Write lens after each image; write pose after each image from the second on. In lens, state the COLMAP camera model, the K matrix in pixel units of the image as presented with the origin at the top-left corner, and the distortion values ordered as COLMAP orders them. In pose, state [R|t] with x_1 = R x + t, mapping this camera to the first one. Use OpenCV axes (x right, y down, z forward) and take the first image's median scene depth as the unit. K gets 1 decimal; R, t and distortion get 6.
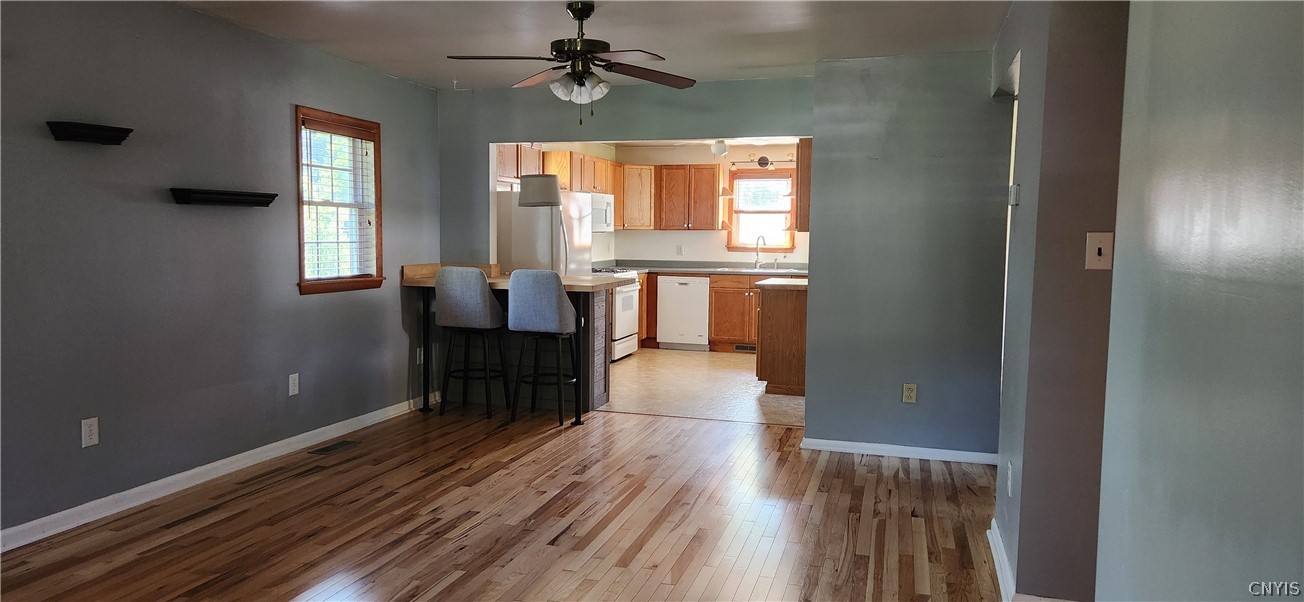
lens RADIAL K [[874.3, 0, 651.3], [0, 874.3, 303.2], [0, 0, 1]] dist [0.037977, 0.000512]
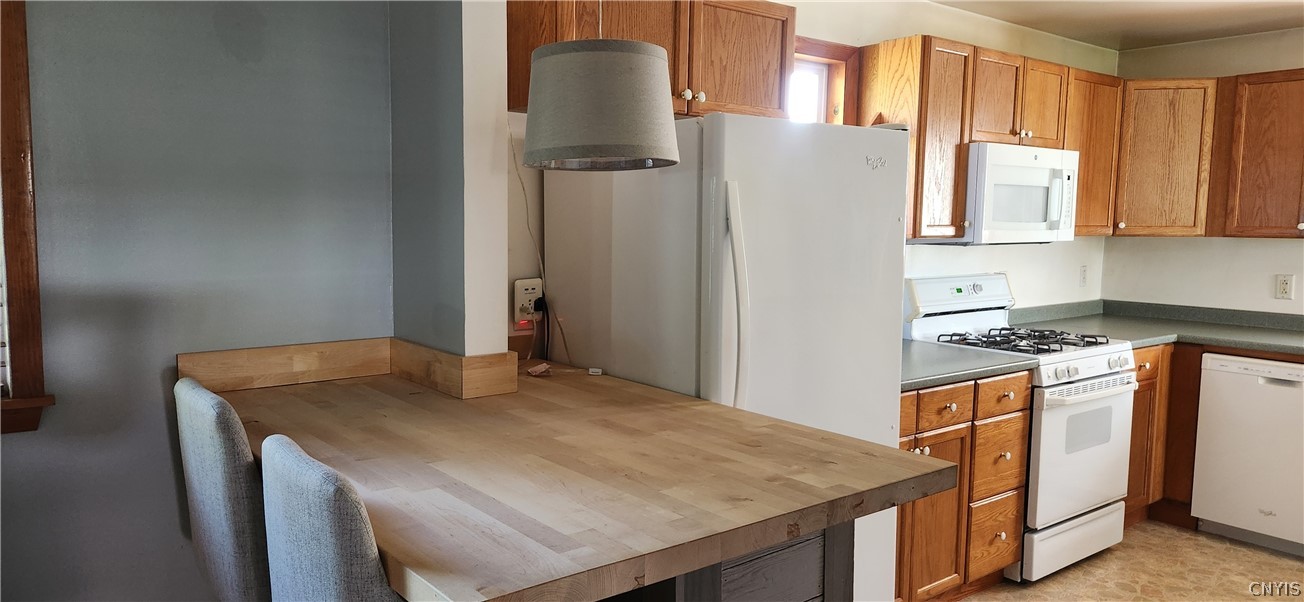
lens RADIAL K [[874.3, 0, 648.5], [0, 874.3, 294.5], [0, 0, 1]] dist [0.037977, 0.000512]
pose [[0.814838, 0.058930, -0.576686, 0.032996], [-0.057433, 0.998132, 0.020845, -0.051531], [0.576837, 0.016135, 0.816700, 0.520726]]
